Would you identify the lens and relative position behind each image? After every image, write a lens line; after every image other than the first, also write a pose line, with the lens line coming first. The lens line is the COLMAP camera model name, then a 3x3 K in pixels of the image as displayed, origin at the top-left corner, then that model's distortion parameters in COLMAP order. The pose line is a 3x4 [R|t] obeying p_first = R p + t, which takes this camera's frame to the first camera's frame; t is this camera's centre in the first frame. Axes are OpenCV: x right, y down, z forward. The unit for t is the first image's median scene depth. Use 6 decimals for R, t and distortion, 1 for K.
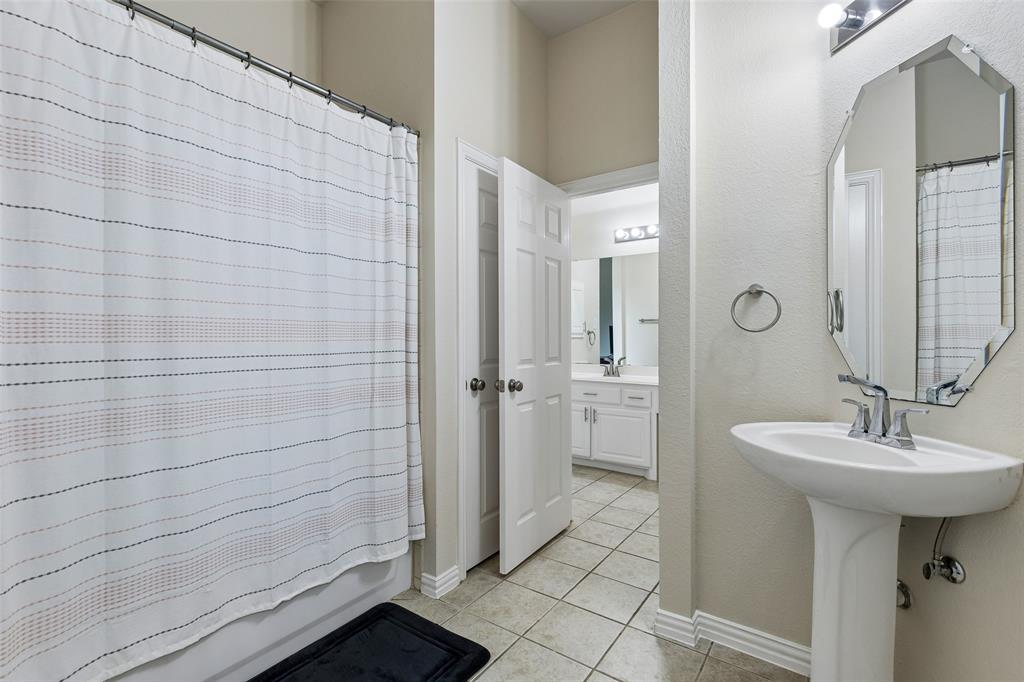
lens RADIAL K [[466.3, 0, 506.8], [0, 466.3, 335.0], [0, 0, 1]] dist [-0.000330, 0.002189]
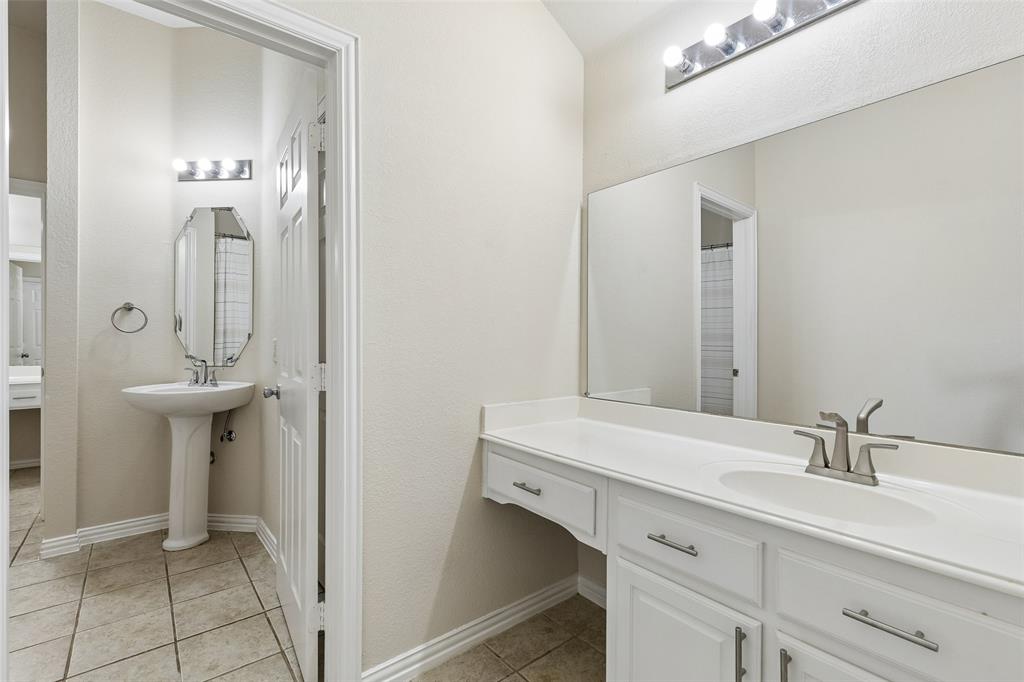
lens RADIAL K [[466.3, 0, 508.7], [0, 466.3, 334.6], [0, 0, 1]] dist [-0.000330, 0.002189]
pose [[0.269367, 0.005416, 0.963022, -0.648989], [-0.007781, 0.999964, -0.003448, -0.004965], [-0.963006, -0.006564, 0.269399, -0.676831]]
